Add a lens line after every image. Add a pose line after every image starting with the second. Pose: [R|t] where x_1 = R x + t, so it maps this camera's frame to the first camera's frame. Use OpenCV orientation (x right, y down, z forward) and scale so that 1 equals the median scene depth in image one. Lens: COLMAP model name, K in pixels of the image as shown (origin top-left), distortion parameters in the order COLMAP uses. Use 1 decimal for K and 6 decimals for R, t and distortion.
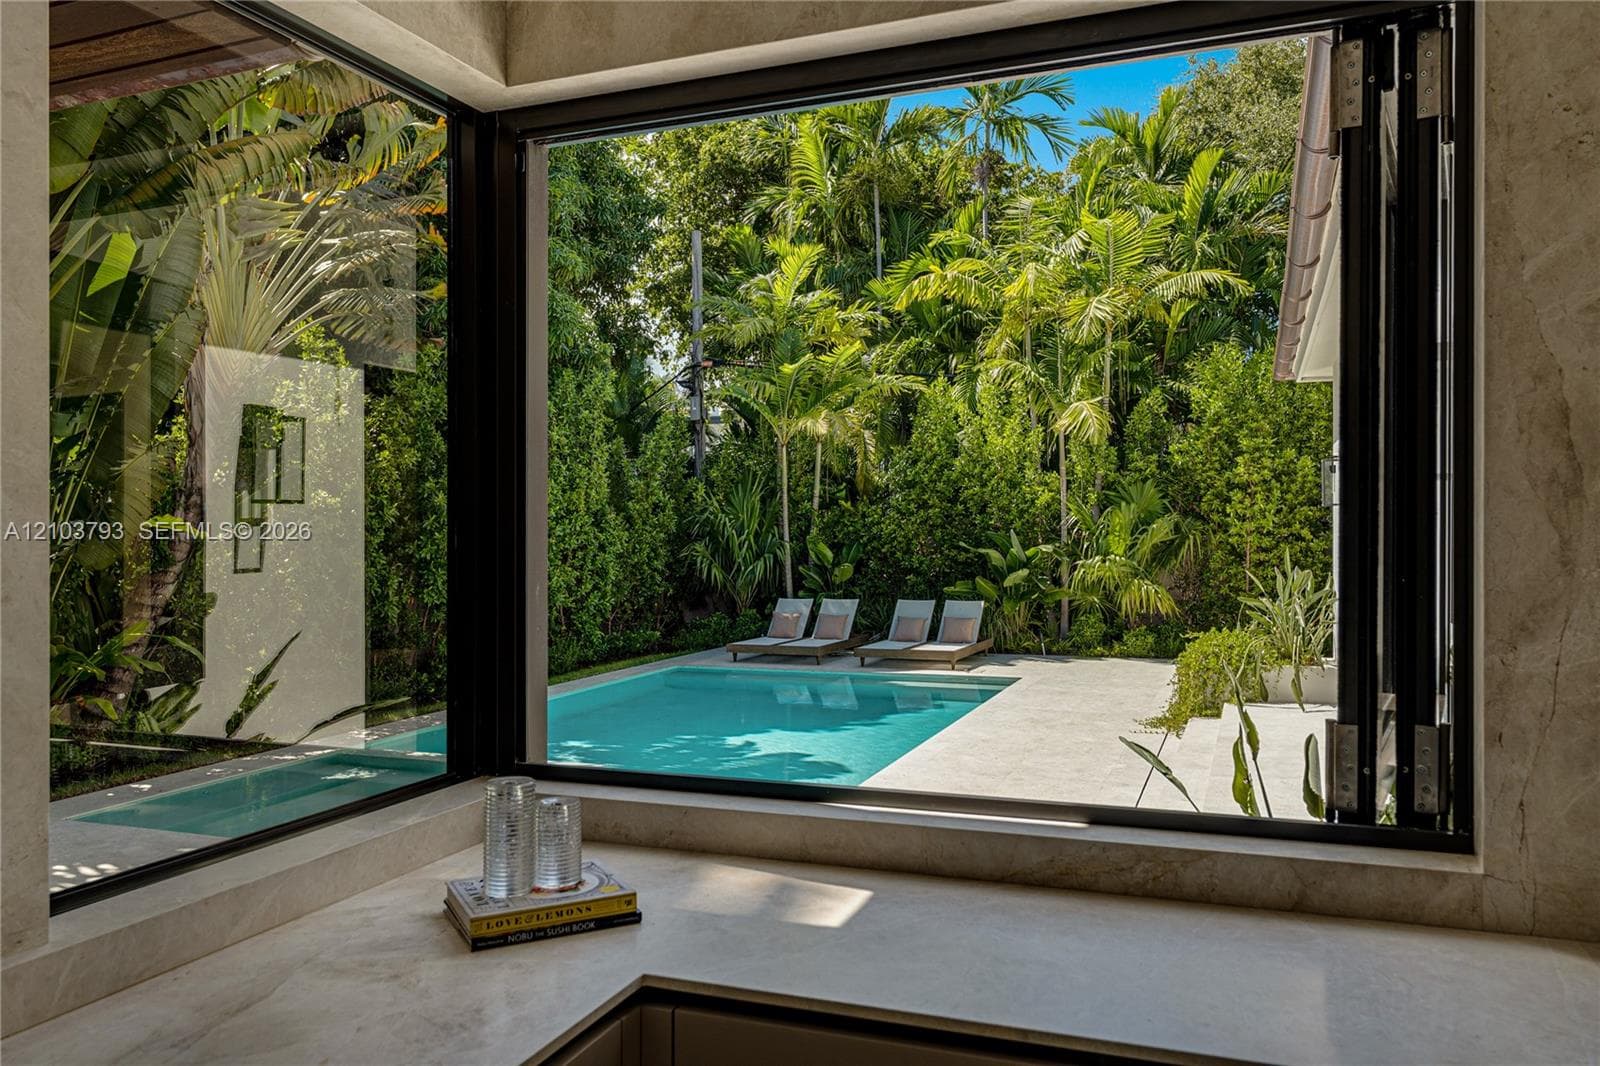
lens RADIAL K [[1190.9, 0, 794.2], [0, 1190.9, 538.5], [0, 0, 1]] dist [0.002472, 0.001874]
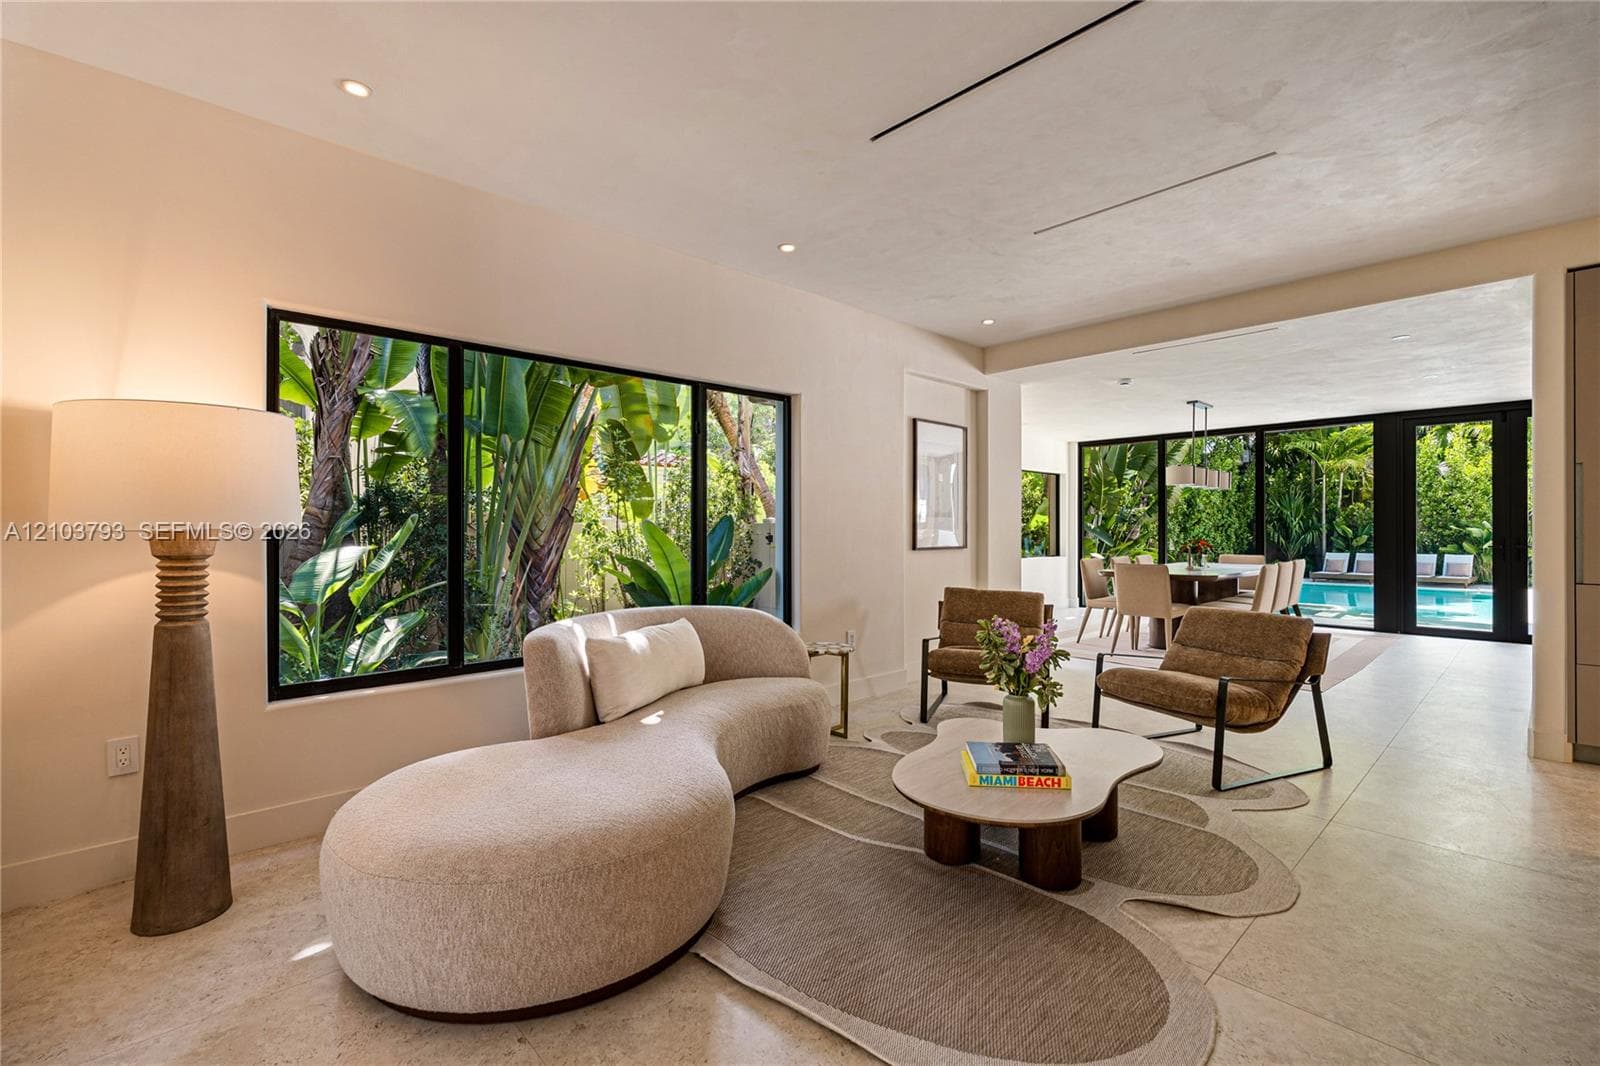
lens RADIAL K [[710.1, 0, 800.0], [0, 710.1, 533.0], [0, 0, 1]] dist [-0.000634, 0.000075]
pose [[0.905221, 0.010415, -0.424813, -0.306216], [-0.012530, 0.999919, -0.002186, 0.032553], [0.424756, 0.007302, 0.905278, -0.426944]]
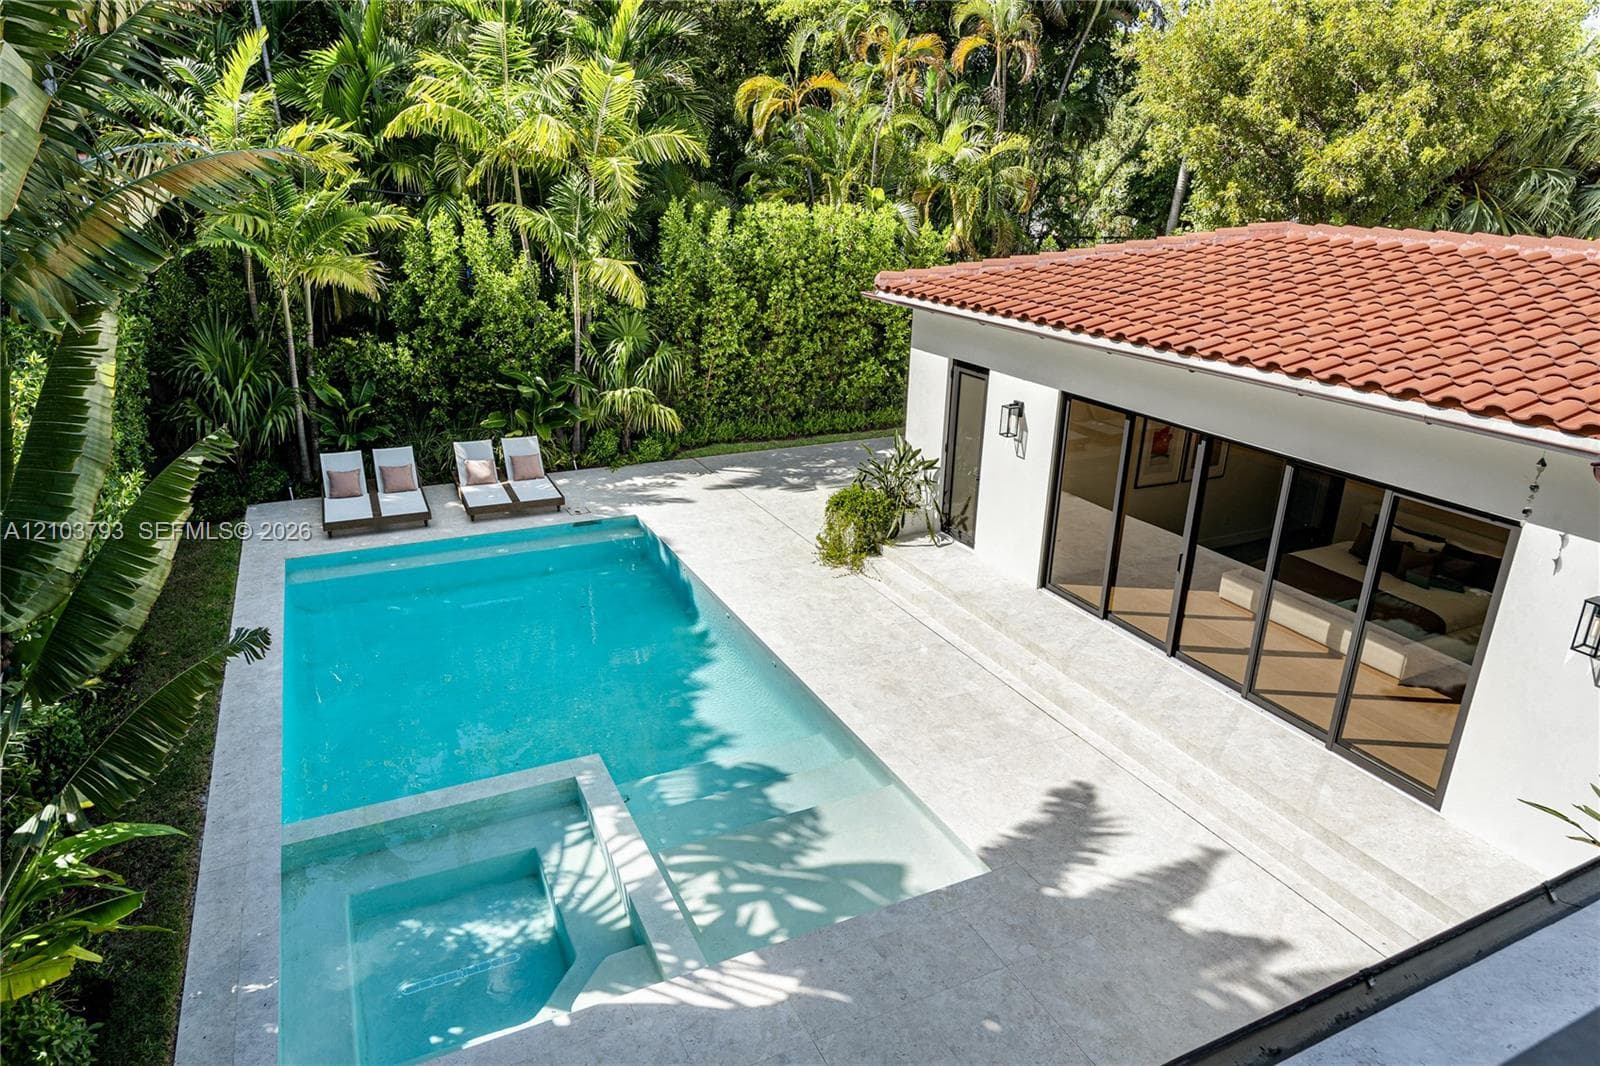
lens RADIAL K [[992.5, 0, 800.0], [0, 992.5, 533.0], [0, 0, 1]] dist [-0.003027, 0.043743]
pose [[0.682054, -0.222093, 0.696761, -0.336930], [-0.016426, 0.947876, 0.318216, -0.158868], [-0.731117, -0.228485, 0.642855, 0.174104]]
